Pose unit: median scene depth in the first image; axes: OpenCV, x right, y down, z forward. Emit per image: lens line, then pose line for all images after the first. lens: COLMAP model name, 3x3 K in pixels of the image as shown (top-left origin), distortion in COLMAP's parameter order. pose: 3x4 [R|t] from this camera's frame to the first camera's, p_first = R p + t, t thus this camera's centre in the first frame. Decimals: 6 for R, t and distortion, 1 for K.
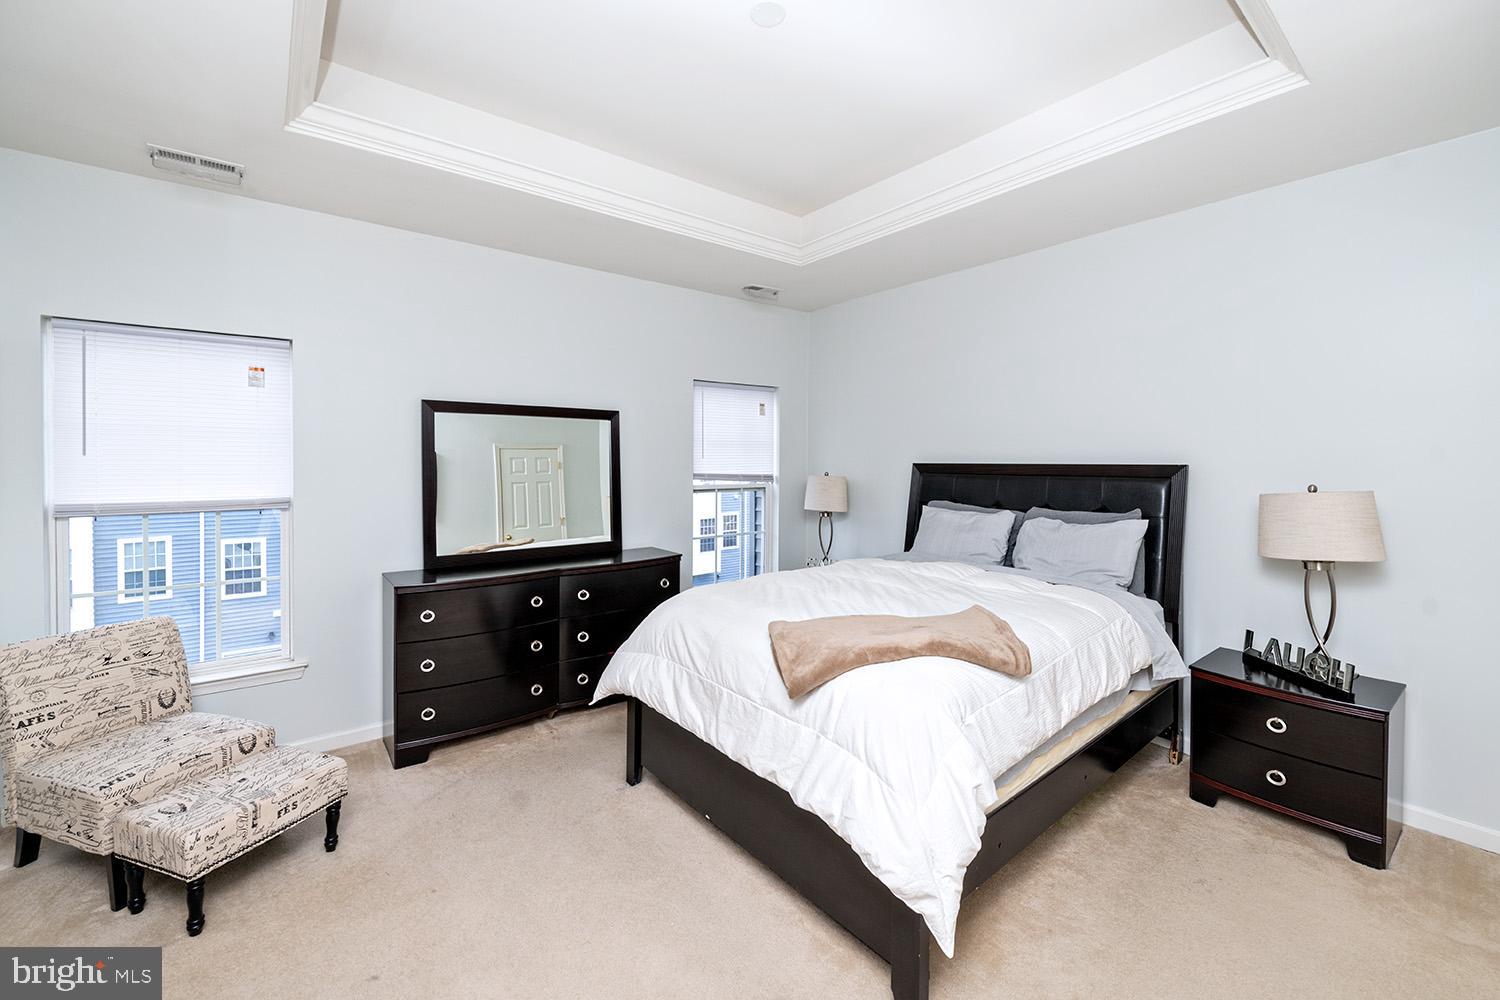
lens RADIAL K [[610.0, 0, 751.6], [0, 610.0, 466.4], [0, 0, 1]] dist [0.000348, -0.000170]
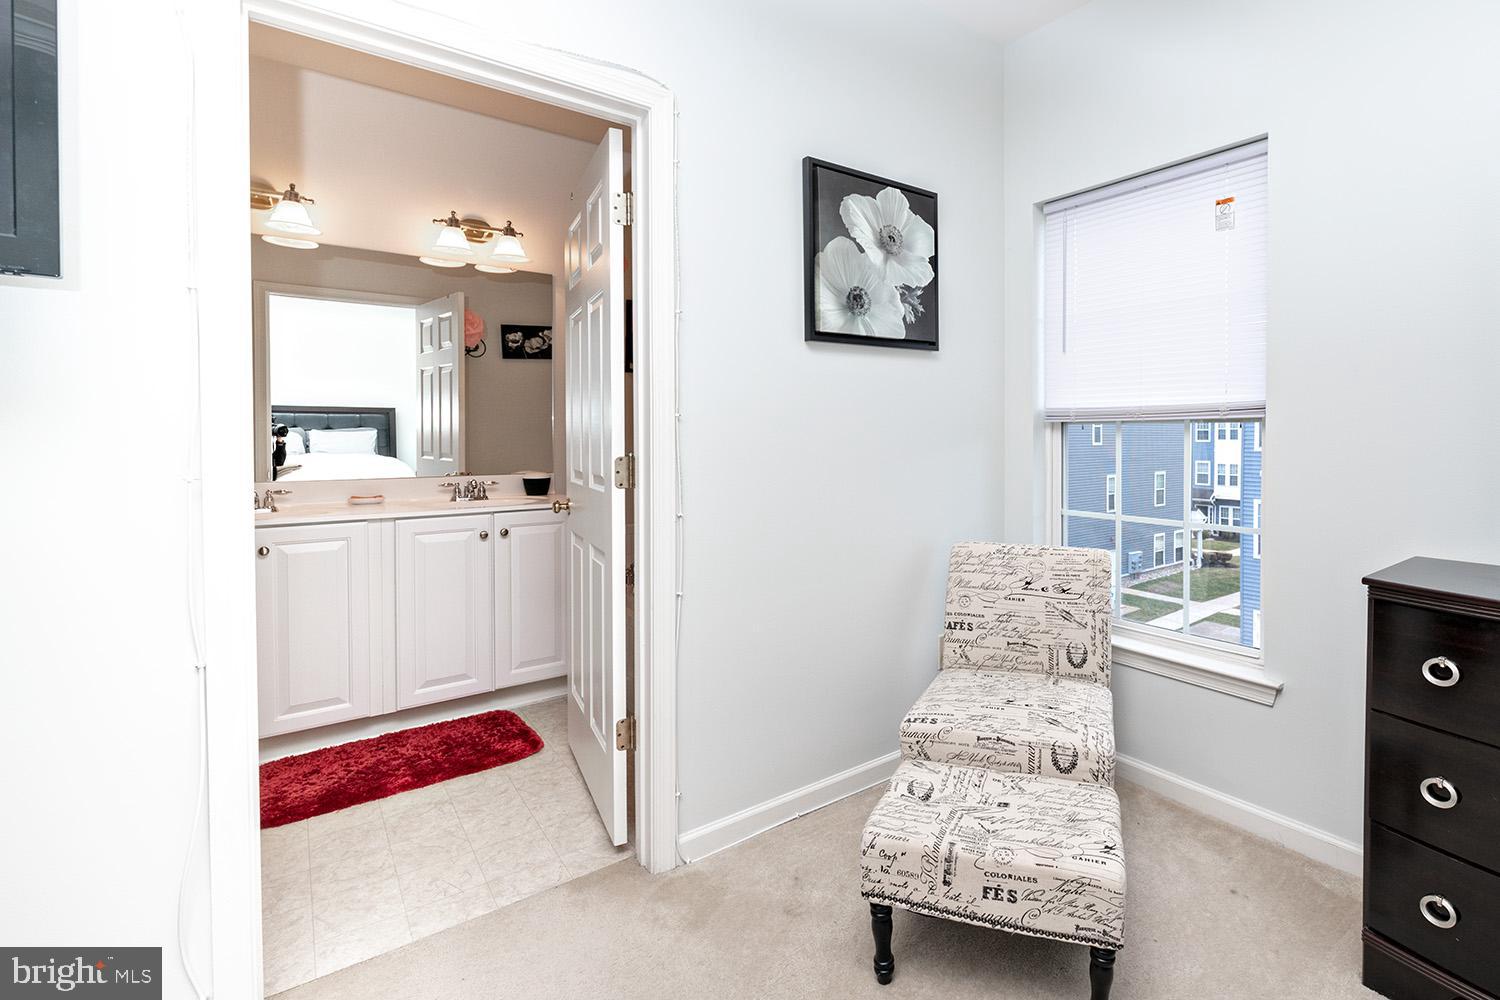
lens RADIAL K [[702.3, 0, 865.9], [0, 702.3, 446.3], [0, 0, 1]] dist [-0.001023, -0.000130]
pose [[0.026372, 0.013867, -0.999556, -0.094417], [-0.010378, 0.999854, 0.013597, 0.115388], [0.999598, 0.010015, 0.026512, 0.746268]]
